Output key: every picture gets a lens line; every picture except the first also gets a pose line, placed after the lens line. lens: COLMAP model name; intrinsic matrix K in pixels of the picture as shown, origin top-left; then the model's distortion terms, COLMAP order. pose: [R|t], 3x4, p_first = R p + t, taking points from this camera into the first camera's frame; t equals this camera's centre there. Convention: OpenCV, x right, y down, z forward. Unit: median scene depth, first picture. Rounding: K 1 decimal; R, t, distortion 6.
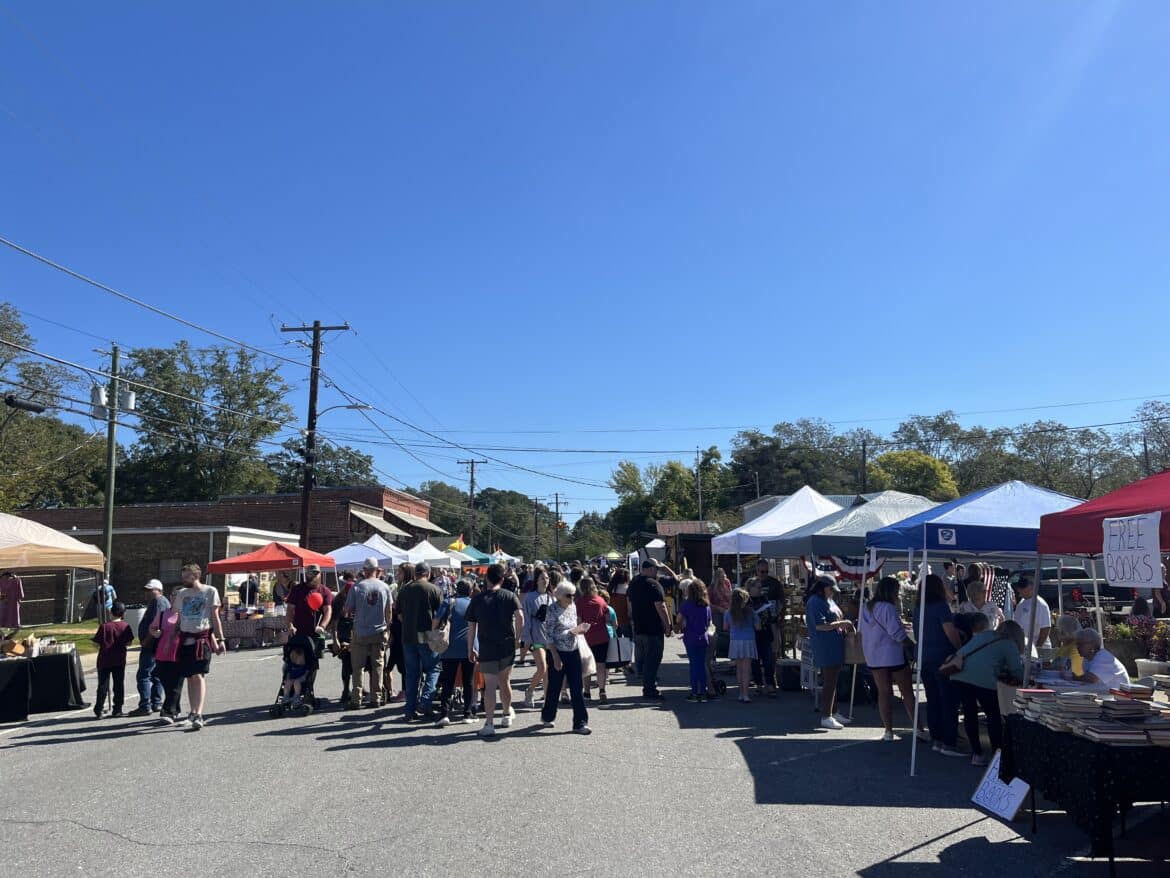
lens RADIAL K [[866.0, 0, 581.0], [0, 866.0, 436.5], [0, 0, 1]] dist [0.055897, -0.071486]
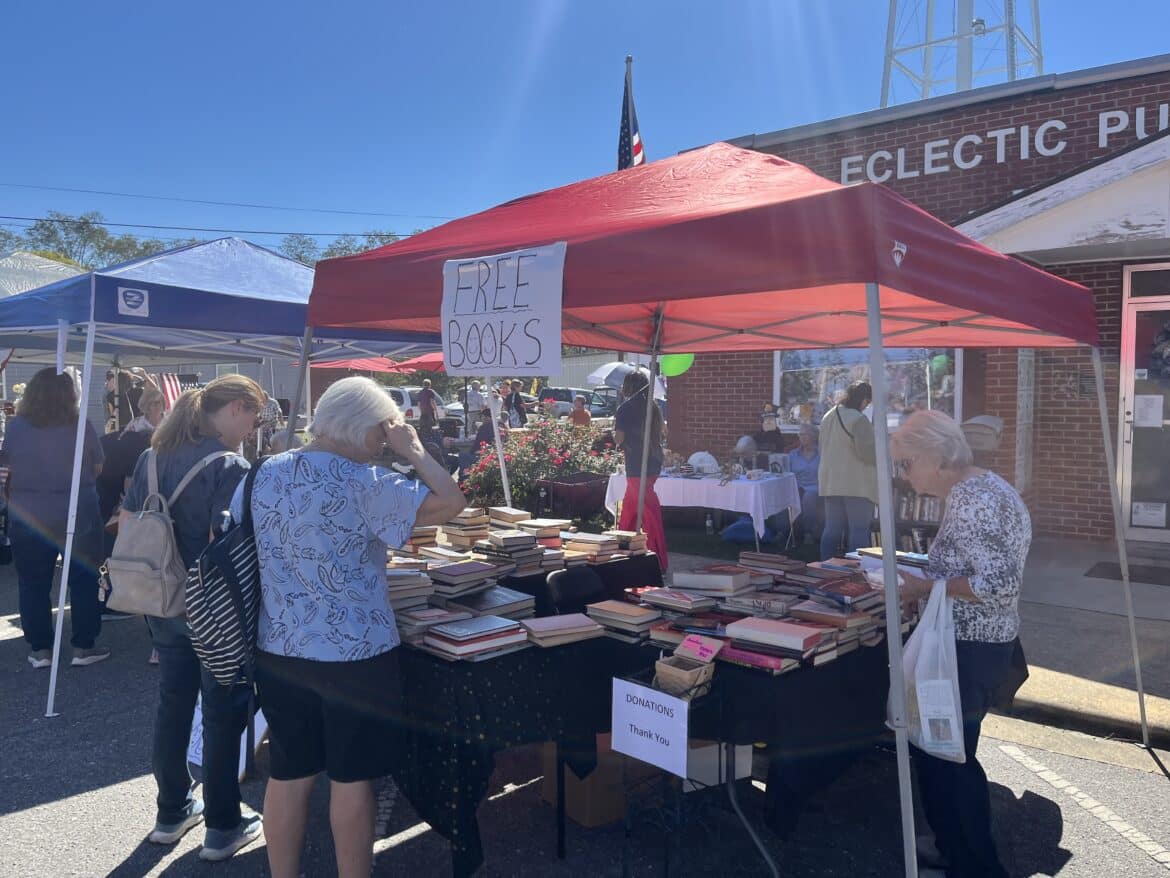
lens RADIAL K [[866.0, 0, 581.0], [0, 866.0, 436.5], [0, 0, 1]] dist [0.055897, -0.071486]
pose [[0.614235, -0.033471, 0.788413, 0.129564], [-0.127099, 0.981860, 0.140703, 0.075478], [-0.778821, -0.186631, 0.598838, 0.370686]]
